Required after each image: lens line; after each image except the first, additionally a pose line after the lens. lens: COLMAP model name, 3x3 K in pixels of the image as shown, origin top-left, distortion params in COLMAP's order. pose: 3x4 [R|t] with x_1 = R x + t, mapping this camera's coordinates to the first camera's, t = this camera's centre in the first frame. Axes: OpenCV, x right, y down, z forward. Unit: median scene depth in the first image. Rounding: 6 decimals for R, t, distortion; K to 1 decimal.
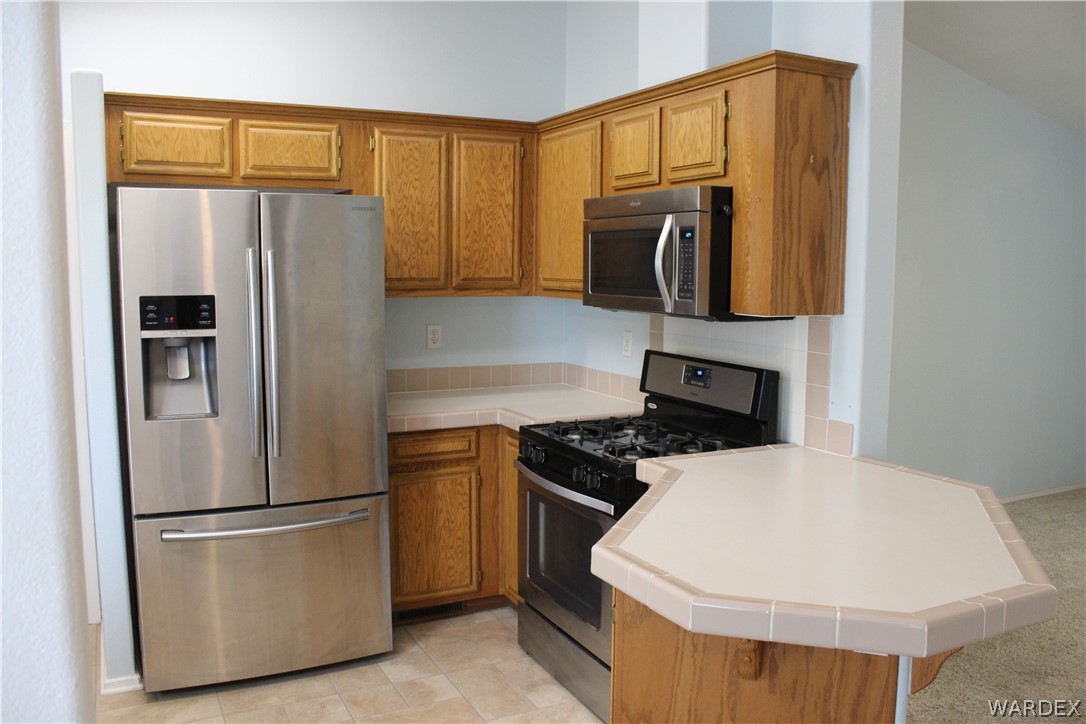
lens RADIAL K [[896.9, 0, 543.7], [0, 896.9, 367.9], [0, 0, 1]] dist [-0.175025, 0.162706]
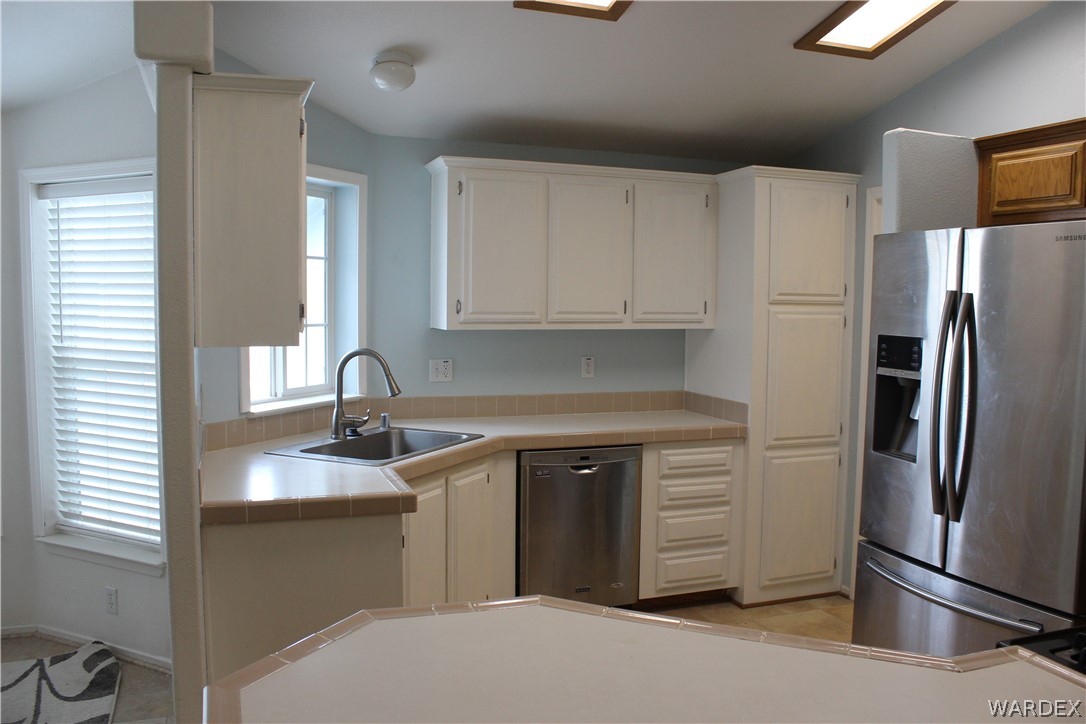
lens RADIAL K [[900.6, 0, 551.2], [0, 900.6, 370.8], [0, 0, 1]] dist [-0.171302, 0.162061]
pose [[-0.100972, 0.071450, -0.992320, 0.549426], [-0.128545, 0.988120, 0.084227, -0.065626], [0.986550, 0.136063, -0.090588, 0.591252]]
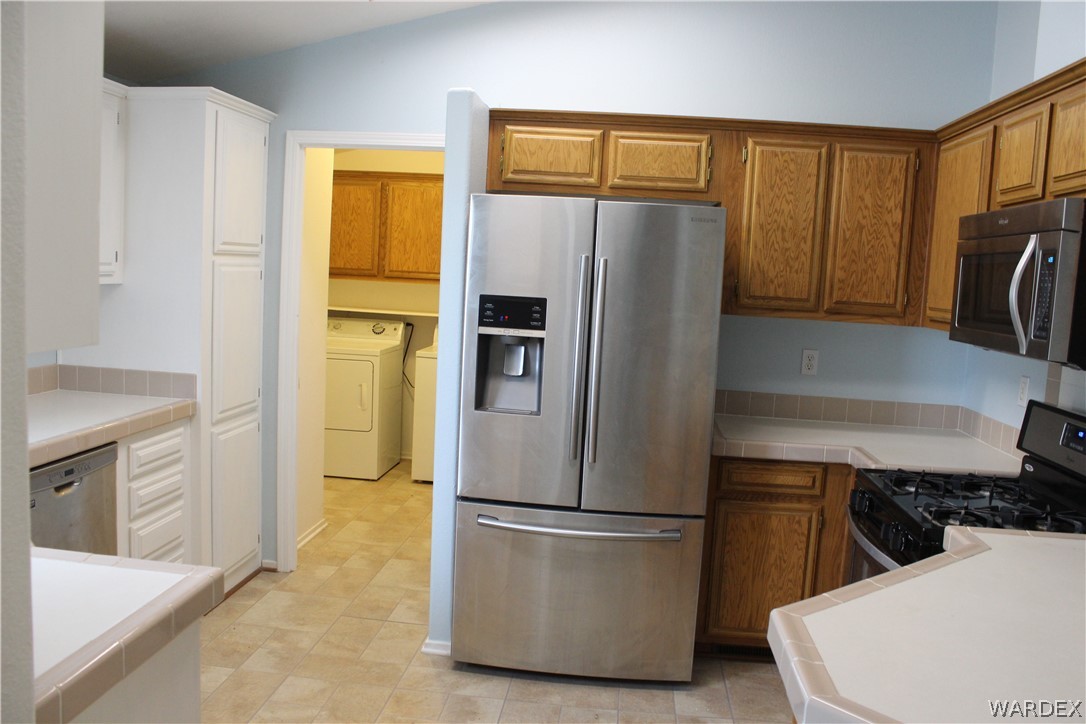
lens RADIAL K [[900.6, 0, 551.2], [0, 900.6, 370.8], [0, 0, 1]] dist [-0.171302, 0.162061]
pose [[0.847194, 0.096412, -0.522463, 0.166221], [-0.107691, 0.994145, 0.008829, -0.006635], [0.520256, 0.048784, 0.852616, 0.086703]]
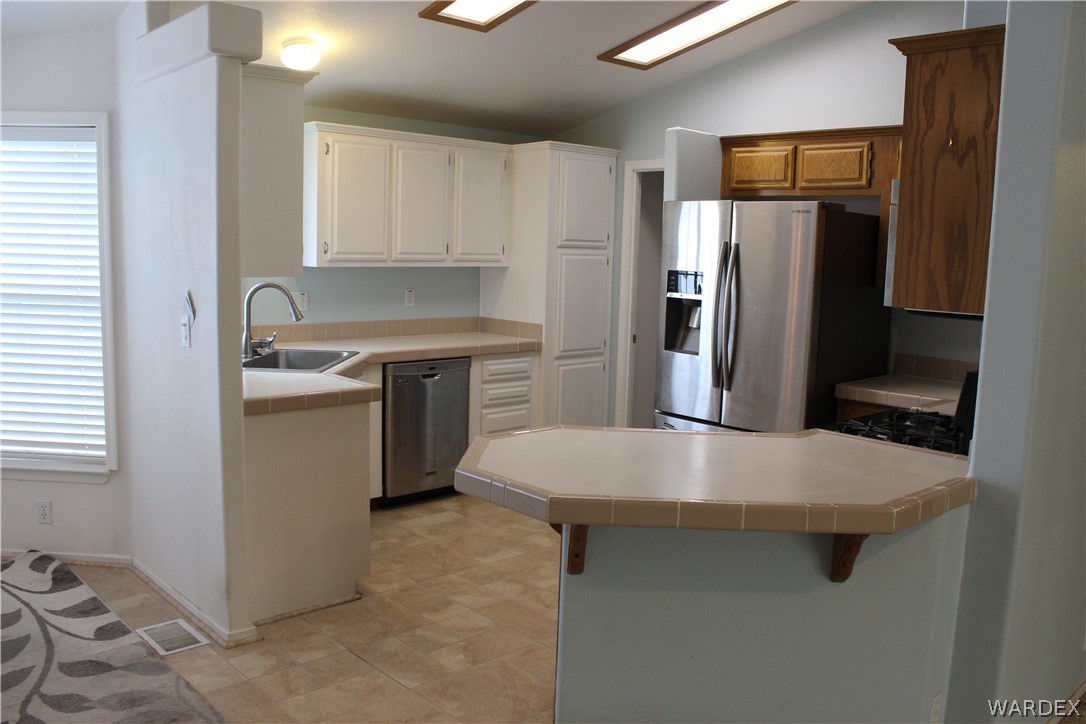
lens RADIAL K [[900.6, 0, 551.2], [0, 900.6, 370.8], [0, 0, 1]] dist [-0.171302, 0.162061]
pose [[0.292233, 0.131506, -0.947262, 0.856783], [-0.137829, 0.985951, 0.094356, -0.022790], [0.946363, 0.102986, 0.306253, 0.272677]]
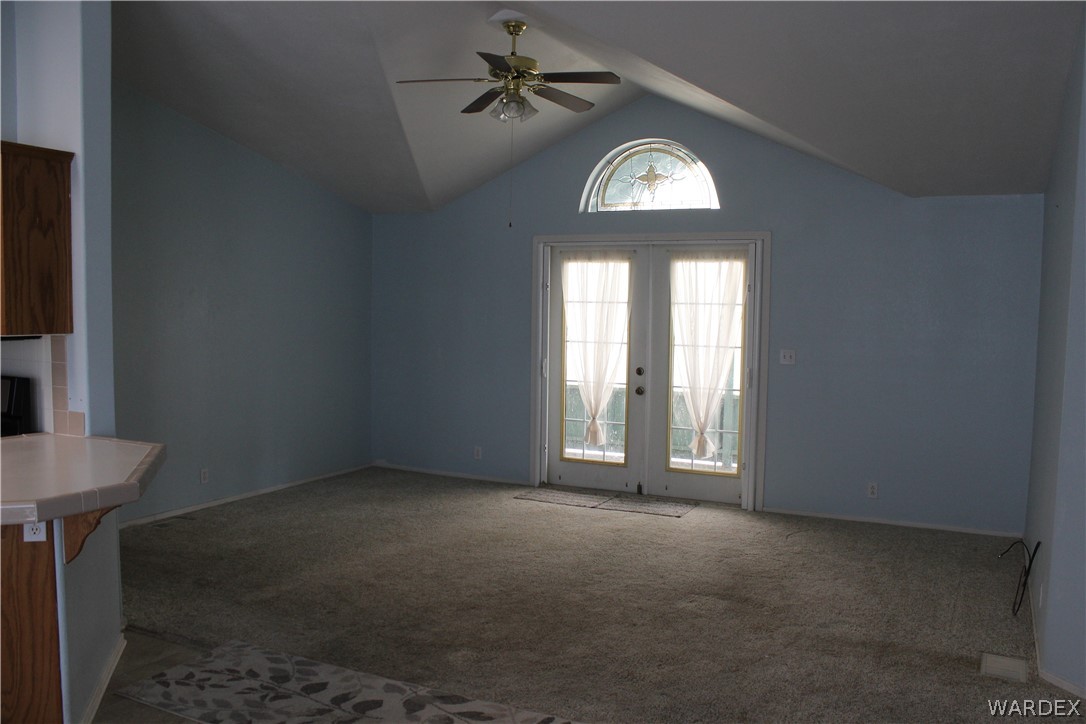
lens RADIAL K [[901.3, 0, 548.4], [0, 901.3, 371.5], [0, 0, 1]] dist [-0.172507, 0.154563]
pose [[0.803335, -0.041046, 0.594111, 0.107727], [0.060416, 0.998092, -0.012736, 0.050358], [-0.592454, 0.046125, 0.804282, -0.436059]]
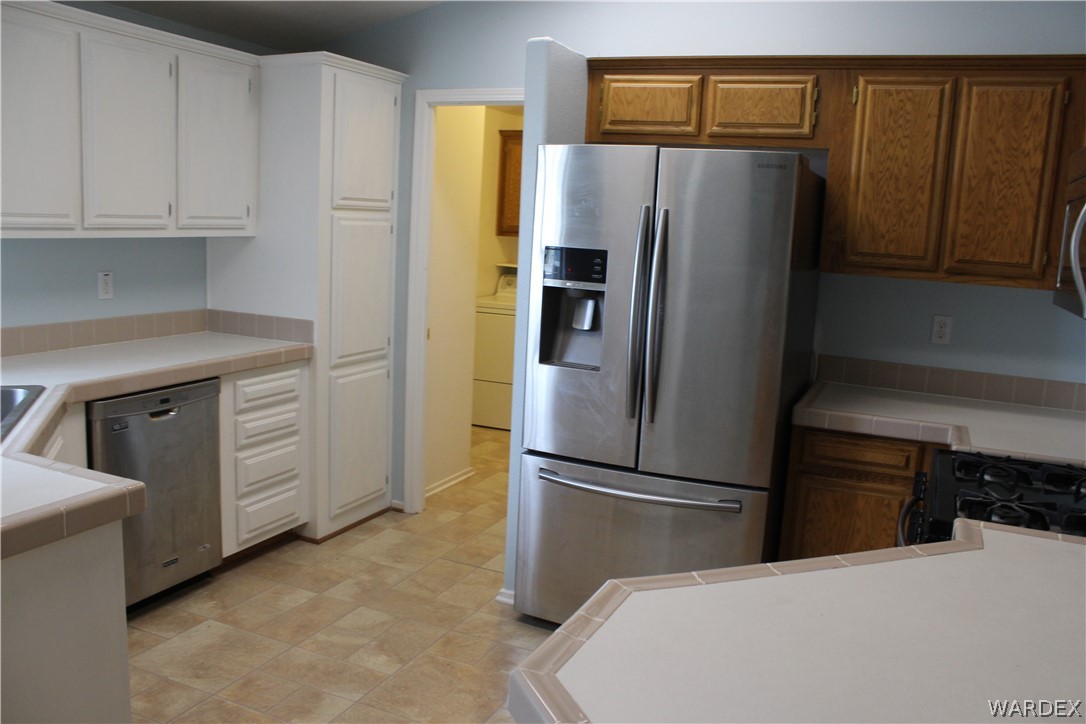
lens RADIAL K [[901.3, 0, 548.4], [0, 901.3, 371.5], [0, 0, 1]] dist [-0.172507, 0.154563]
pose [[0.639669, 0.151937, -0.753484, 0.324333], [-0.134783, 0.987253, 0.084652, -0.020475], [0.756741, 0.047408, 0.651994, 0.246247]]
